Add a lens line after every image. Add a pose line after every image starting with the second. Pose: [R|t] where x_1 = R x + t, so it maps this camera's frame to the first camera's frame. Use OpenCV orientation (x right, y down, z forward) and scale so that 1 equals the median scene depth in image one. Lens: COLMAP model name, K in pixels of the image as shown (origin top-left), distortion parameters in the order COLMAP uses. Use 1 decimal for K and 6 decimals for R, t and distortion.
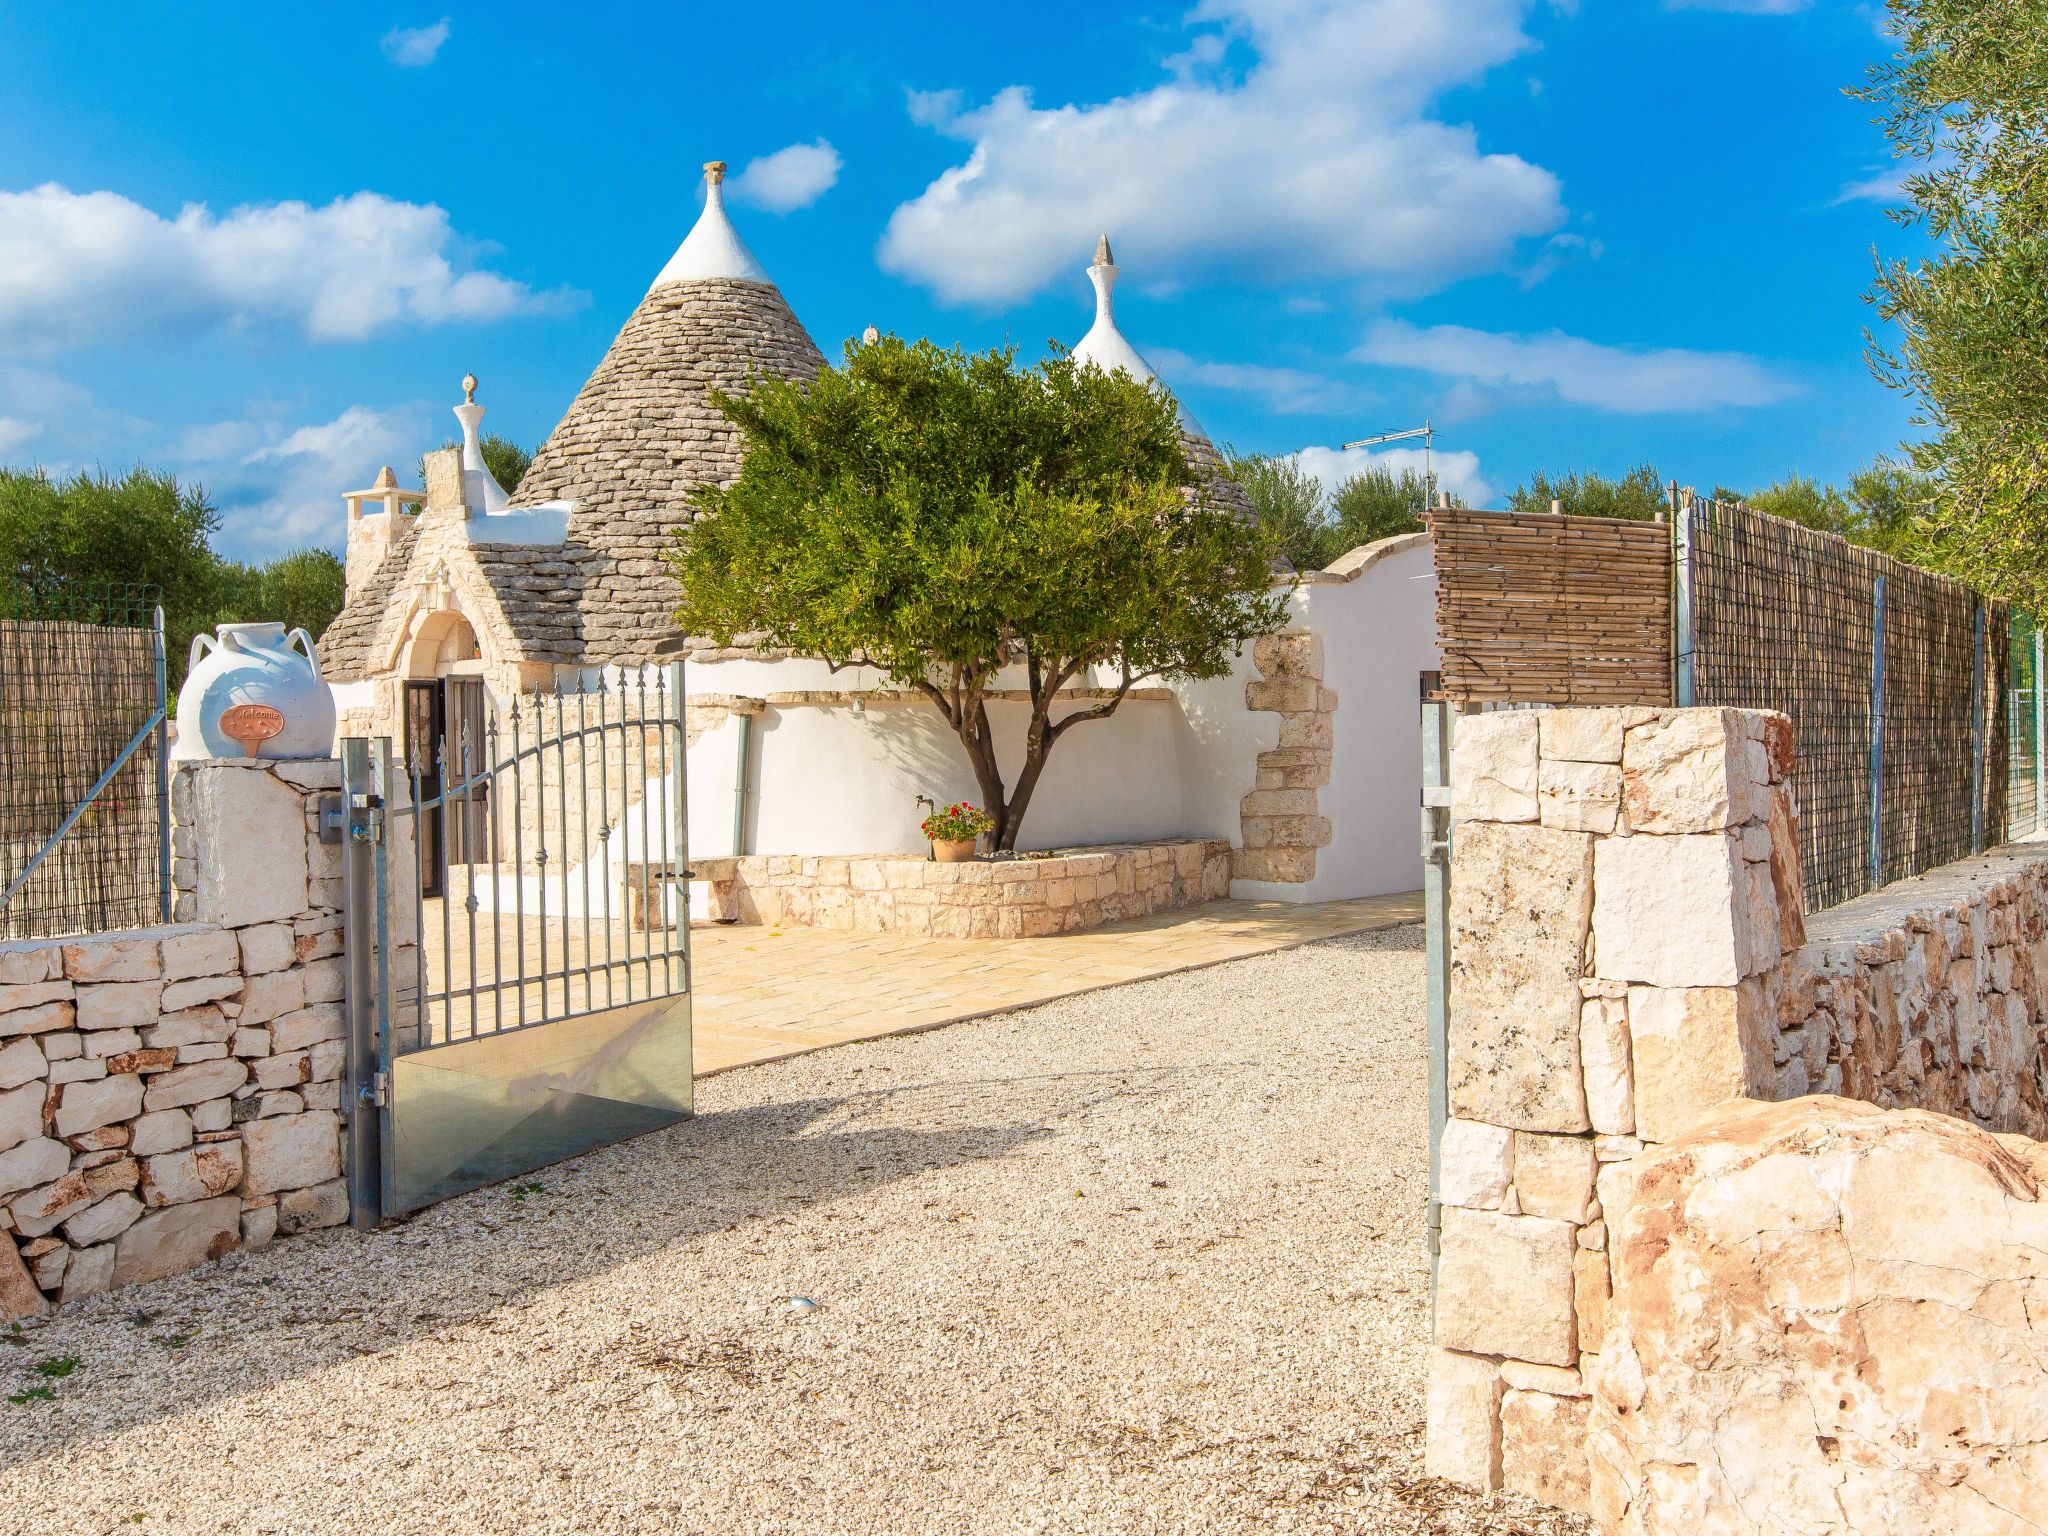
lens RADIAL K [[1902.2, 0, 1014.1], [0, 1902.2, 732.9], [0, 0, 1]] dist [0.000619, -0.011361]
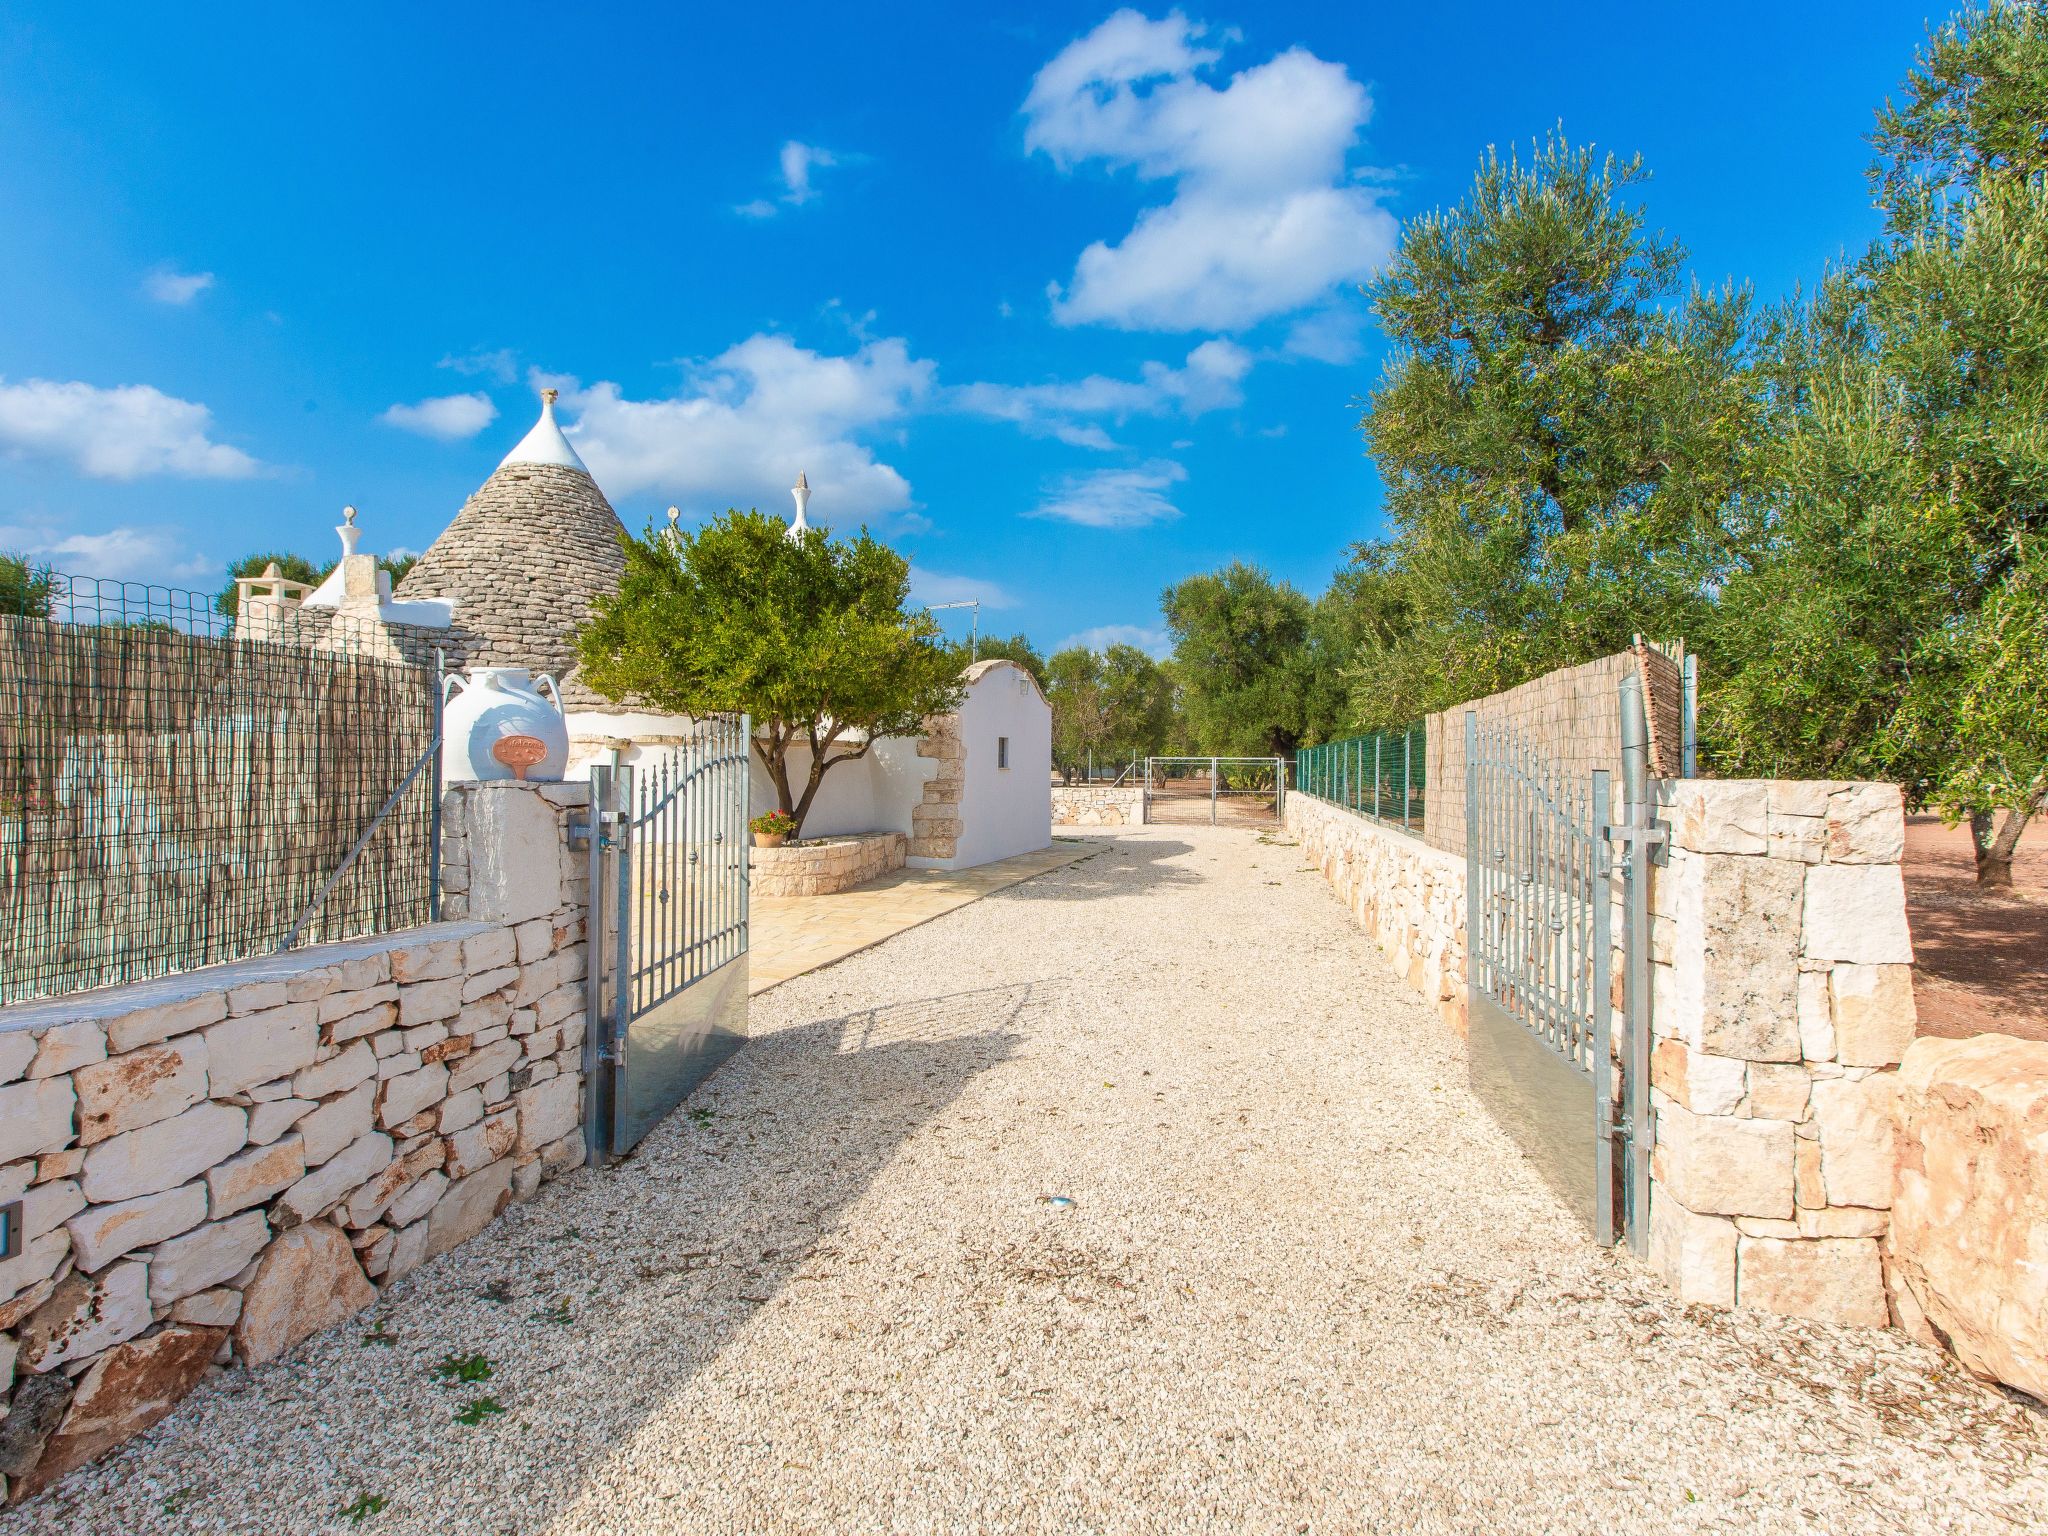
lens RADIAL K [[1024.7, 0, 1012.7], [0, 1024.7, 749.7], [0, 0, 1]] dist [-0.000011, -0.001152]
pose [[0.925060, 0.035382, 0.378169, -0.158138], [-0.029162, 0.999329, -0.022164, -0.000233], [-0.378700, 0.009475, 0.925471, 0.127908]]
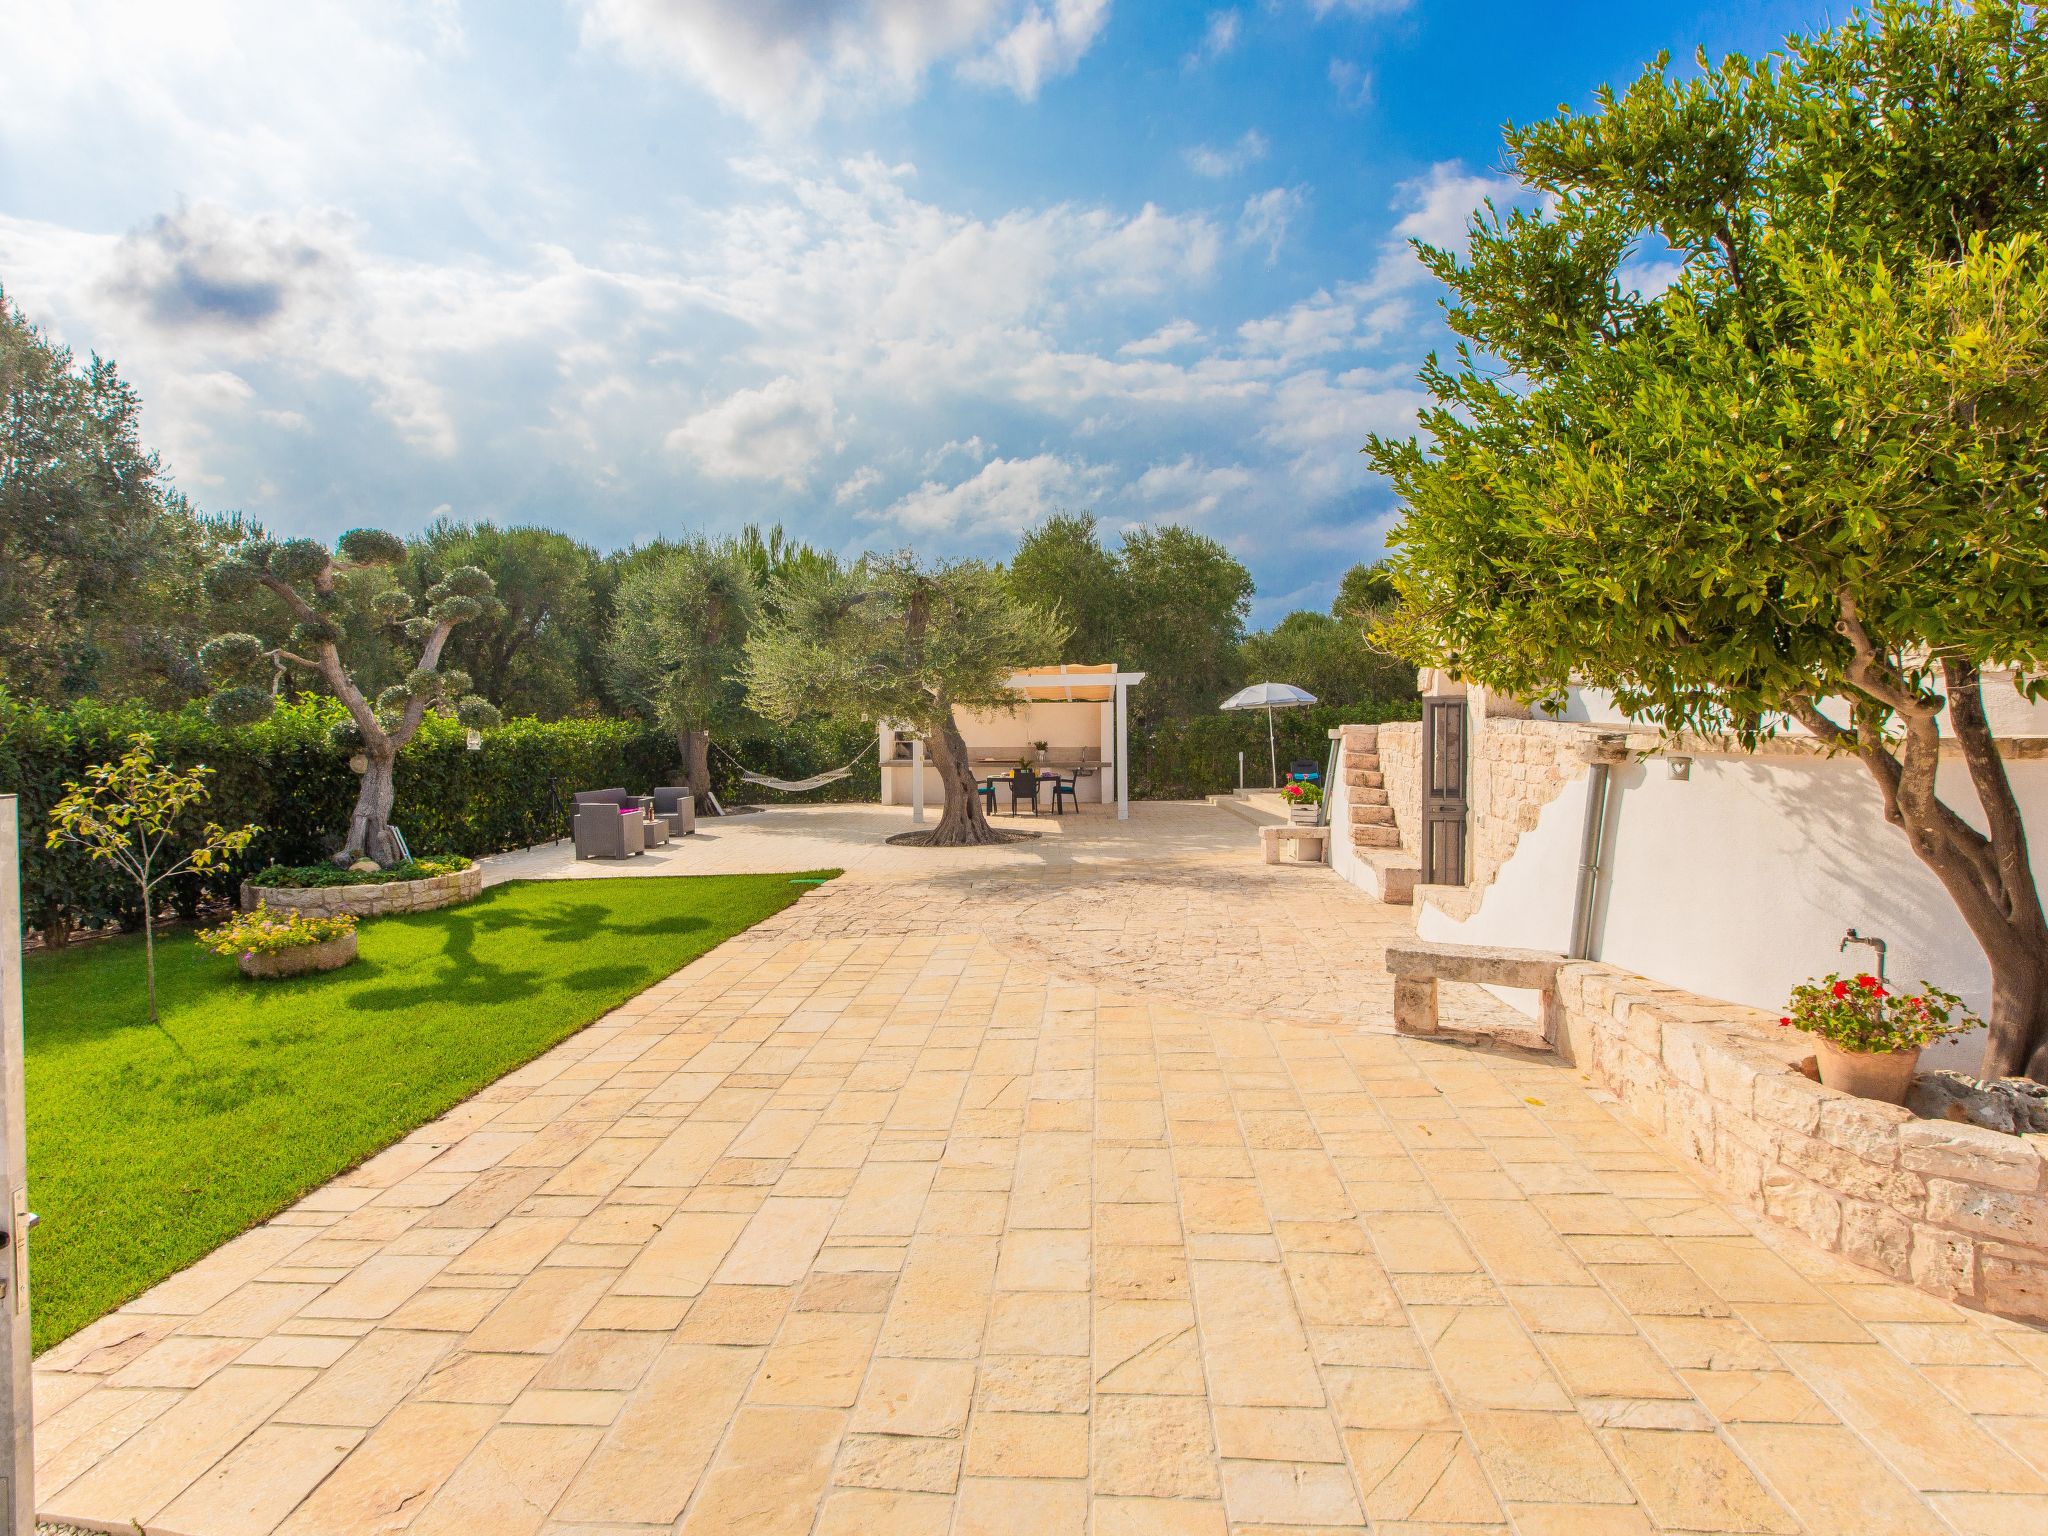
lens RADIAL K [[1024.7, 0, 1012.7], [0, 1024.7, 749.7], [0, 0, 1]] dist [-0.000011, -0.001152]
pose [[0.463238, 0.041991, -0.885239, 0.098785], [0.005755, 0.998713, 0.050385, -0.035830], [0.886215, -0.028434, 0.462400, 0.627707]]
